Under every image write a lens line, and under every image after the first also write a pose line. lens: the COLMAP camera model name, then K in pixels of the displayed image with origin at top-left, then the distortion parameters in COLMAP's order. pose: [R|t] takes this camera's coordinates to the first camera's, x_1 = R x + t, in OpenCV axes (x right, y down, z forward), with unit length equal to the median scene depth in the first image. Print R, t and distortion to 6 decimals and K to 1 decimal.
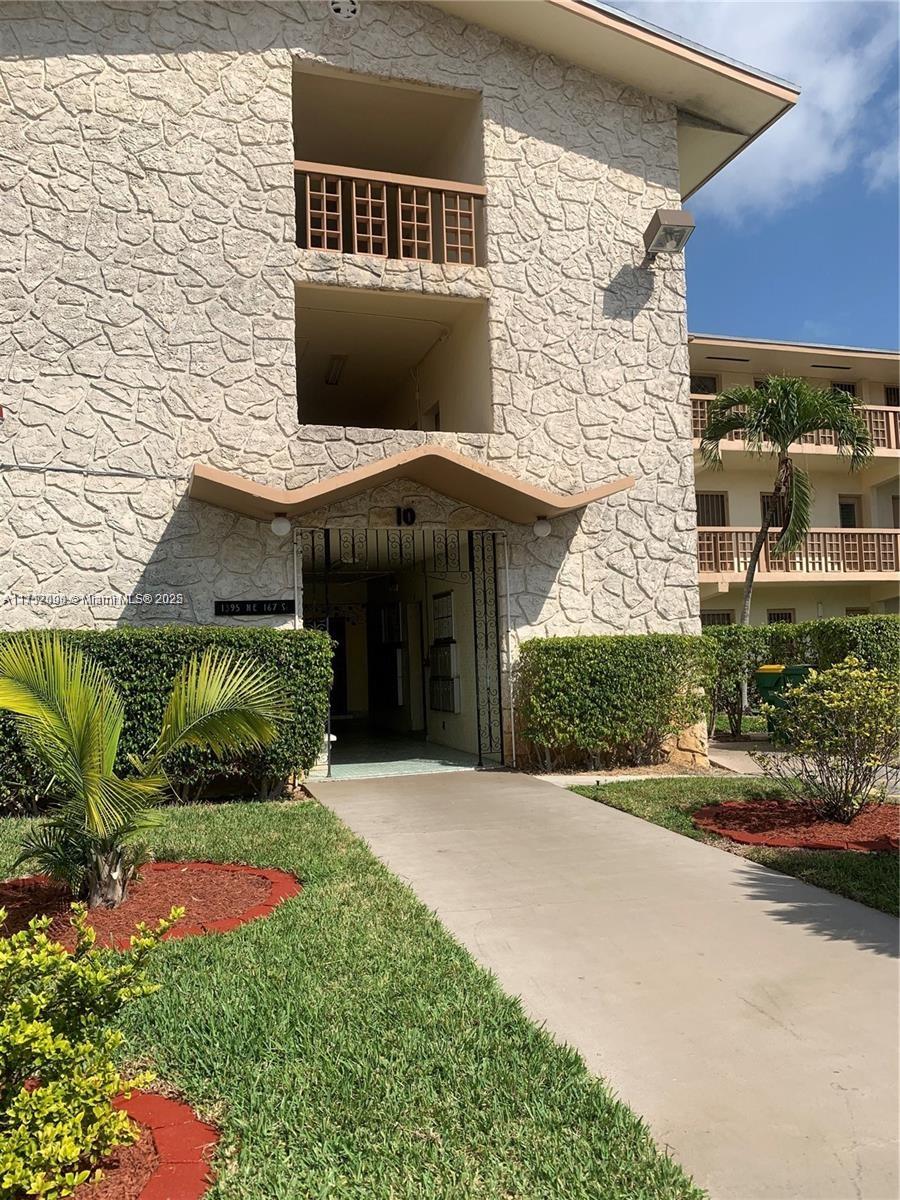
lens RADIAL K [[925.4, 0, 442.0], [0, 925.4, 603.4], [0, 0, 1]] dist [0.055207, -0.102346]
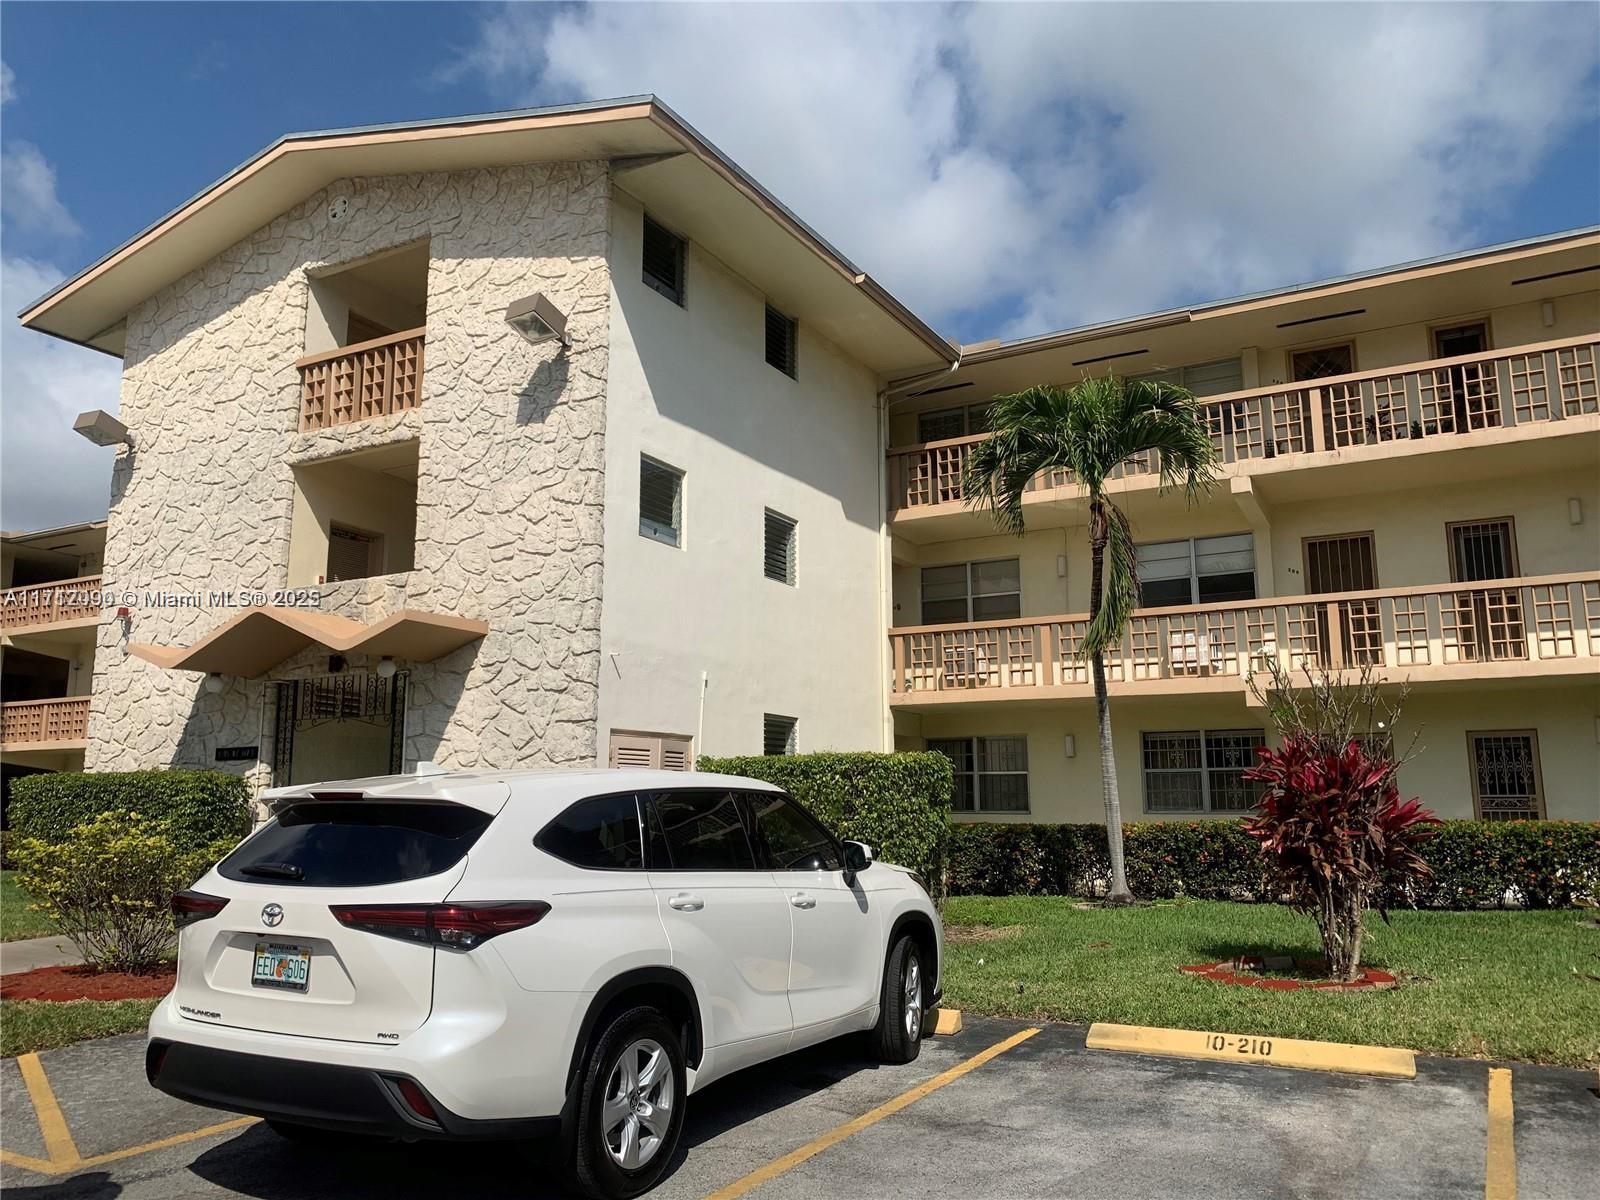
lens RADIAL K [[1225.3, 0, 818.0], [0, 1225.3, 600.2], [0, 0, 1]] dist [0.171450, -0.423122]
pose [[0.672105, -0.090998, -0.734843, 1.278451], [0.024538, 0.994612, -0.100722, -0.010061], [0.740049, 0.049664, 0.670717, 0.427792]]
